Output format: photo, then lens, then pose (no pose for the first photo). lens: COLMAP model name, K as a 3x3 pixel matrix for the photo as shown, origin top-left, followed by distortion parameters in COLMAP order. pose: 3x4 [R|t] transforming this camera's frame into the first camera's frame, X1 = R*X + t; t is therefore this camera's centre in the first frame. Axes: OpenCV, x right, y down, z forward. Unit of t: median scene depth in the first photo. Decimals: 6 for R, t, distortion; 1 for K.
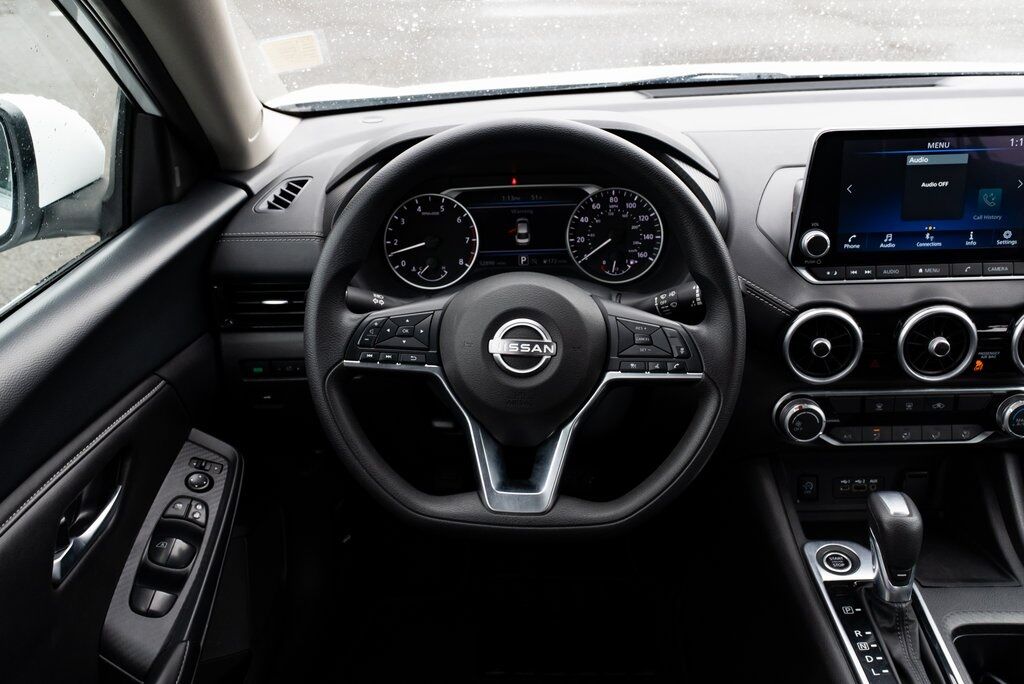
lens RADIAL K [[969.1, 0, 512.0], [0, 969.1, 342.0], [0, 0, 1]] dist [-0.008021, 0.018031]
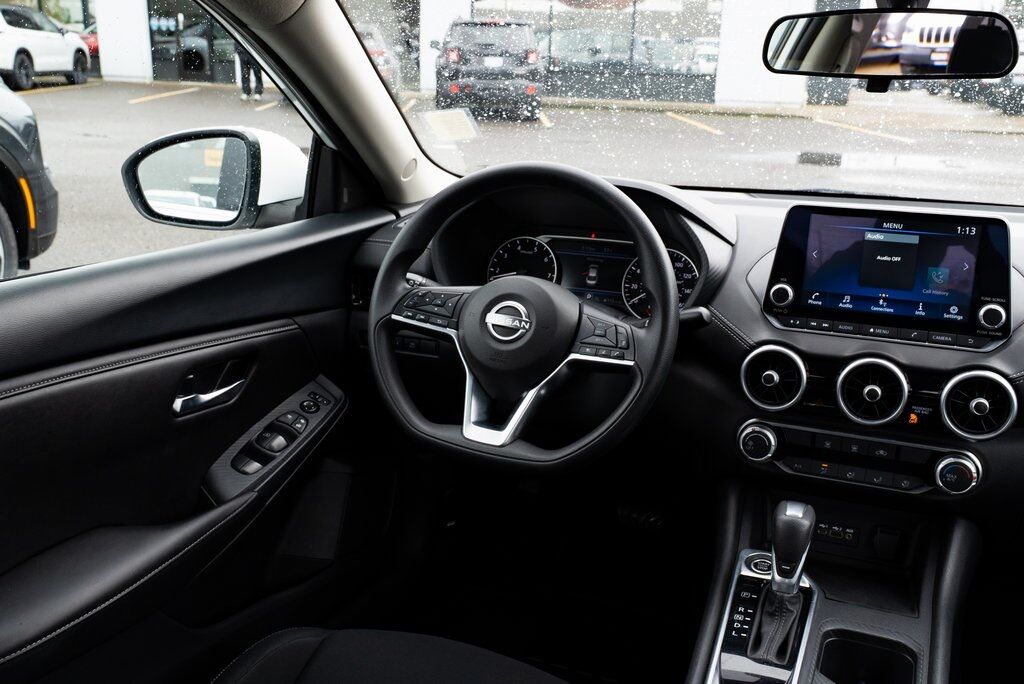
lens RADIAL K [[969.1, 0, 512.0], [0, 969.1, 342.0], [0, 0, 1]] dist [-0.008021, 0.018031]
pose [[0.929095, 0.150647, -0.337768, 0.416200], [-0.201928, 0.971769, -0.122024, 0.171988], [0.309850, 0.181577, 0.933286, -0.229217]]
